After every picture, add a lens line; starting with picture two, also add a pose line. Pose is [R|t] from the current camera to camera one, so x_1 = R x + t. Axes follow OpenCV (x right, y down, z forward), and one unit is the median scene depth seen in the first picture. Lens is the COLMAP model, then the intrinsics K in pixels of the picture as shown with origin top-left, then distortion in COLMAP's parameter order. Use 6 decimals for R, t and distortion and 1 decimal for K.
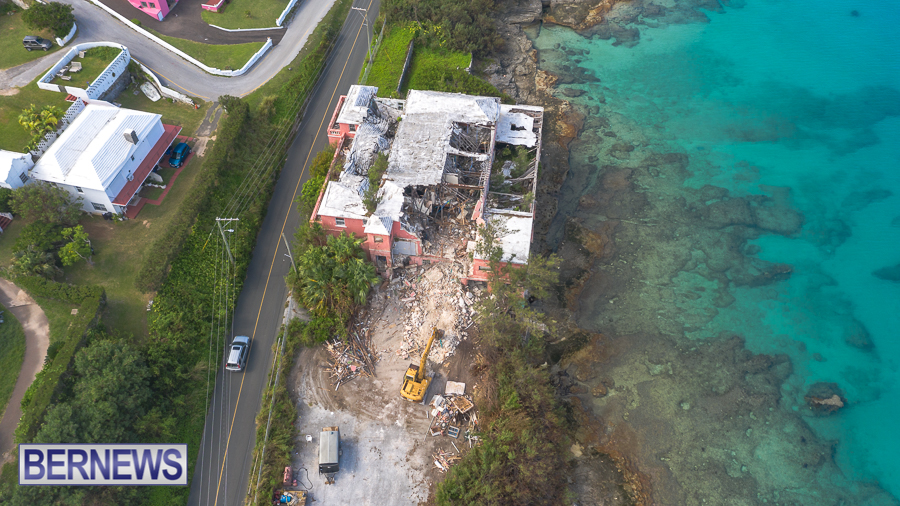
lens RADIAL K [[716.2, 0, 447.8], [0, 716.2, 252.6], [0, 0, 1]] dist [-0.014414, 0.007302]
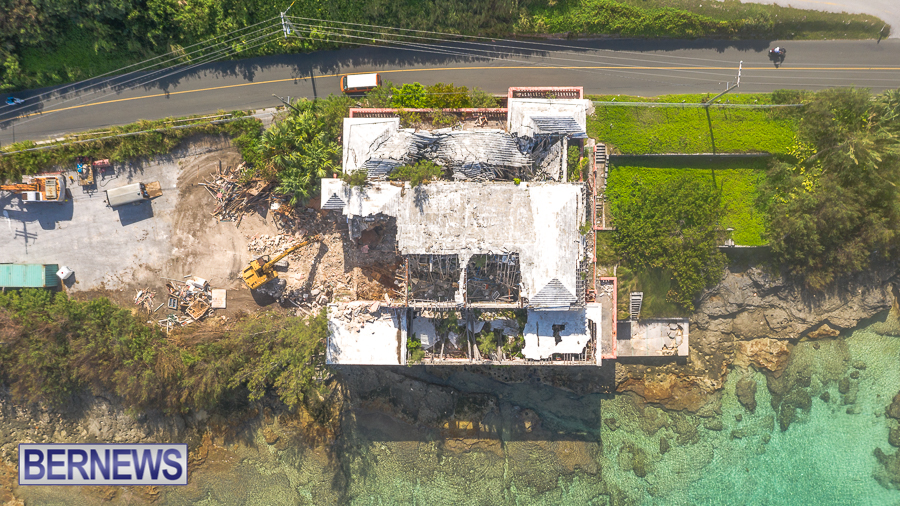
lens RADIAL K [[738.0, 0, 447.9], [0, 738.0, 253.4], [0, 0, 1]] dist [-0.013438, 0.006894]
pose [[0.147795, 0.988984, -0.008232, 0.003141], [-0.748007, 0.117221, 0.653258, -0.617203], [0.647026, -0.090391, 0.757091, 0.349927]]
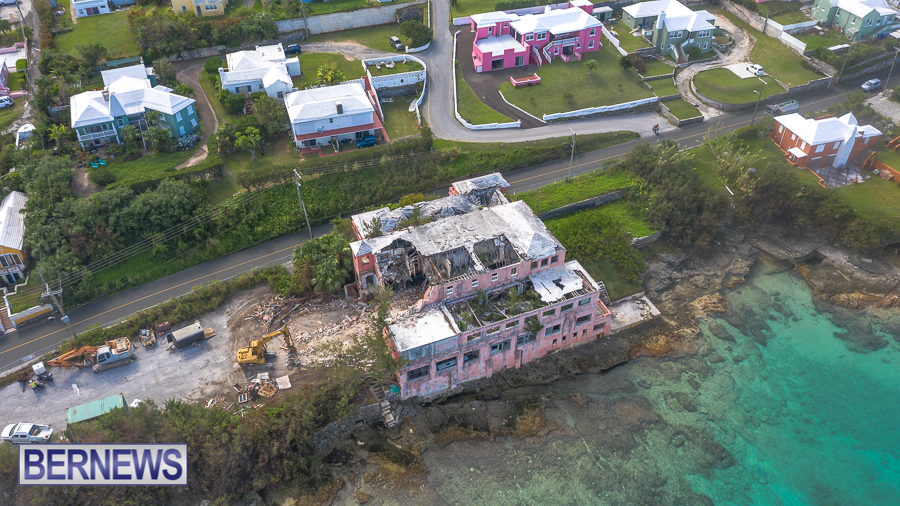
lens RADIAL K [[716.2, 0, 447.8], [0, 716.2, 252.6], [0, 0, 1]] dist [-0.014414, 0.007302]
pose [[0.527126, 0.549546, -0.648180, 0.639234], [-0.656499, 0.747669, 0.100004, -0.207878], [0.539581, 0.372815, 0.754892, 0.168113]]
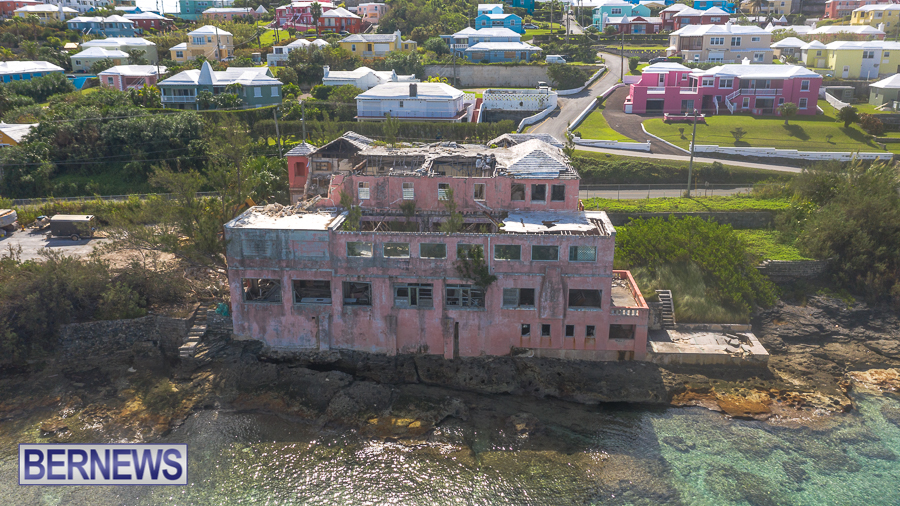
lens RADIAL K [[716.2, 0, 447.8], [0, 716.2, 252.6], [0, 0, 1]] dist [-0.014414, 0.007302]
pose [[0.073904, 0.296077, -0.952301, 0.634954], [-0.765425, 0.628959, 0.136146, -0.178230], [0.639268, 0.718853, 0.273107, 0.830949]]
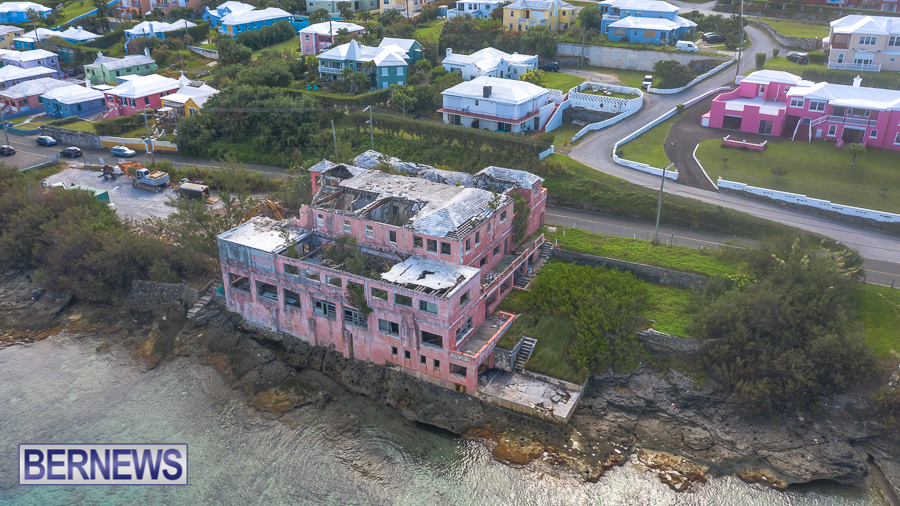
lens RADIAL K [[716.2, 0, 447.8], [0, 716.2, 252.6], [0, 0, 1]] dist [-0.014414, 0.007302]
pose [[-0.343579, 0.414557, -0.842672, 0.686254], [-0.716777, 0.463998, 0.520515, -0.577402], [0.606781, 0.782846, 0.137725, 0.916919]]
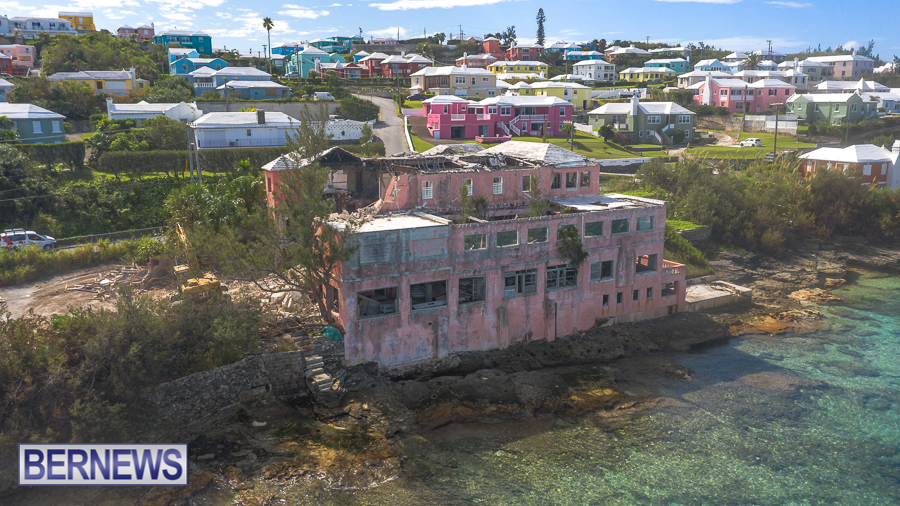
lens RADIAL K [[716.2, 0, 447.8], [0, 716.2, 252.6], [0, 0, 1]] dist [-0.014414, 0.007302]
pose [[0.607642, 0.170337, -0.775730, 0.509204], [-0.612344, 0.722485, -0.321014, 0.133495], [0.505773, 0.670075, 0.543318, 0.642925]]
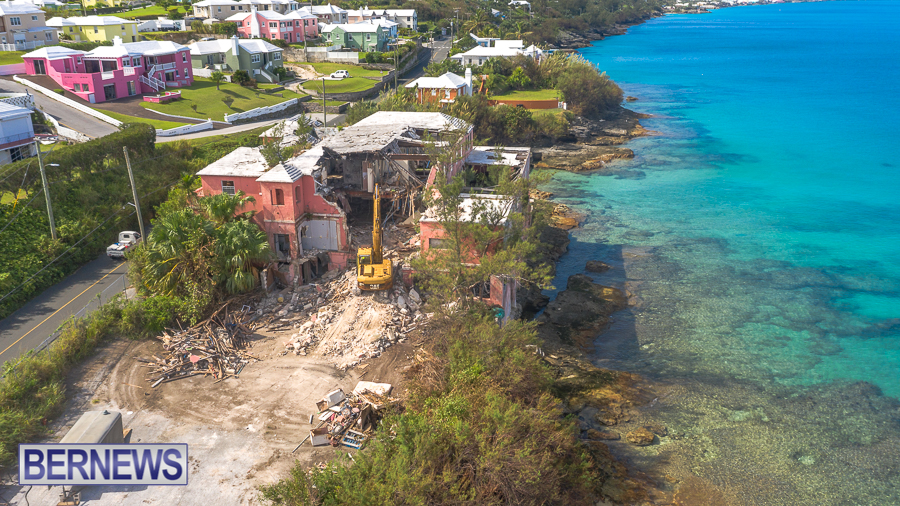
lens RADIAL K [[716.2, 0, 447.8], [0, 716.2, 252.6], [0, 0, 1]] dist [-0.014414, 0.007302]
pose [[0.999679, 0.011167, -0.022730, 0.065483], [-0.021157, 0.861565, -0.507206, 0.308891], [0.013919, 0.507524, 0.861525, 0.398056]]
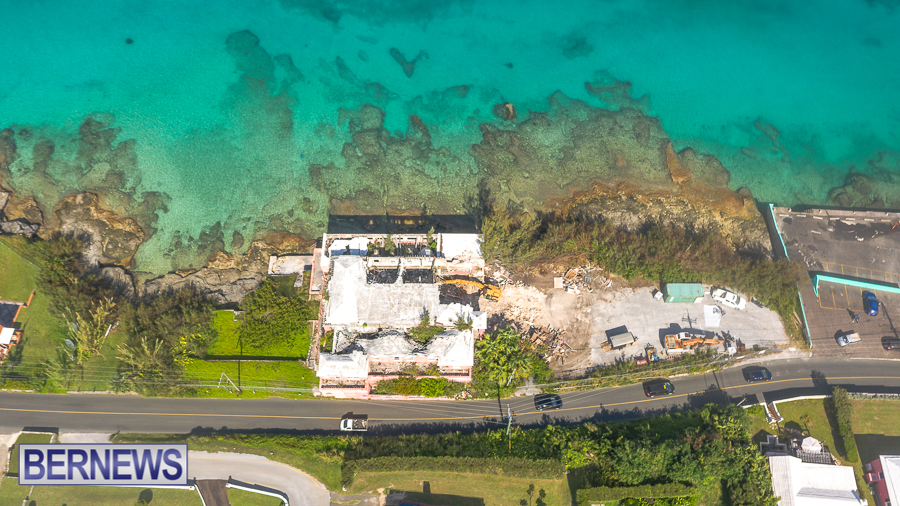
lens RADIAL K [[723.6, 0, 450.0], [0, 723.6, 253.0], [0, 0, 1]] dist [-0.005659, 0.007949]
pose [[-0.139448, -0.873486, 0.466451, -0.546077], [0.772407, 0.198809, 0.603209, -0.827712], [-0.619630, 0.444406, 0.646964, 0.052360]]
